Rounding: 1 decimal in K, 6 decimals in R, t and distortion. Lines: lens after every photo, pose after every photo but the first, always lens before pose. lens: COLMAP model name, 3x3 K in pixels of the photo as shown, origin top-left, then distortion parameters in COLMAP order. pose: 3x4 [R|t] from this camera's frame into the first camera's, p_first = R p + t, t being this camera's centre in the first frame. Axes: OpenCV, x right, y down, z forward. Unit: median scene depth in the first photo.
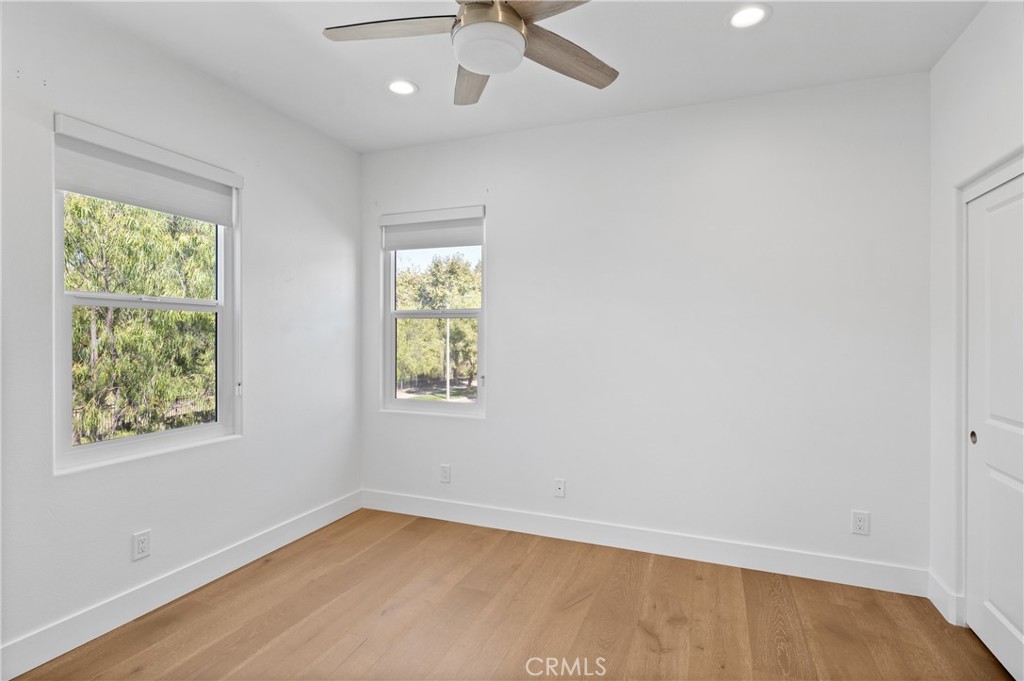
lens RADIAL K [[507.2, 0, 522.5], [0, 507.2, 337.5], [0, 0, 1]] dist [-0.001092, 0.000445]
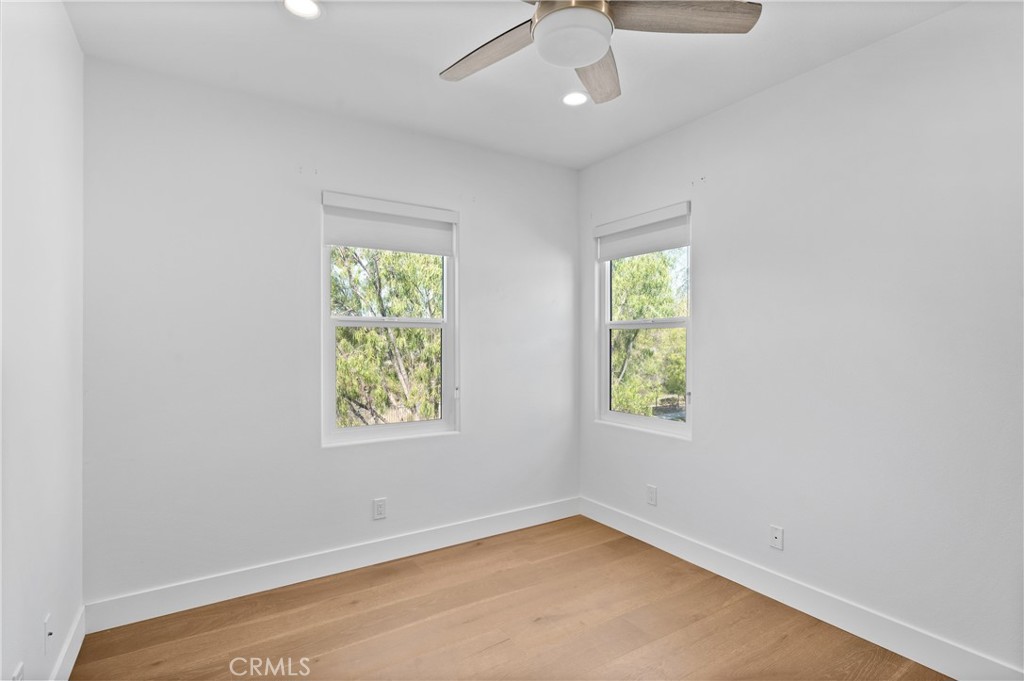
lens RADIAL K [[507.2, 0, 517.5], [0, 507.2, 343.6], [0, 0, 1]] dist [-0.001092, 0.000445]
pose [[0.808090, -0.003400, -0.589049, 0.244437], [0.001240, 0.999991, -0.004071, -0.007859], [0.589057, 0.002560, 0.808087, 0.123397]]
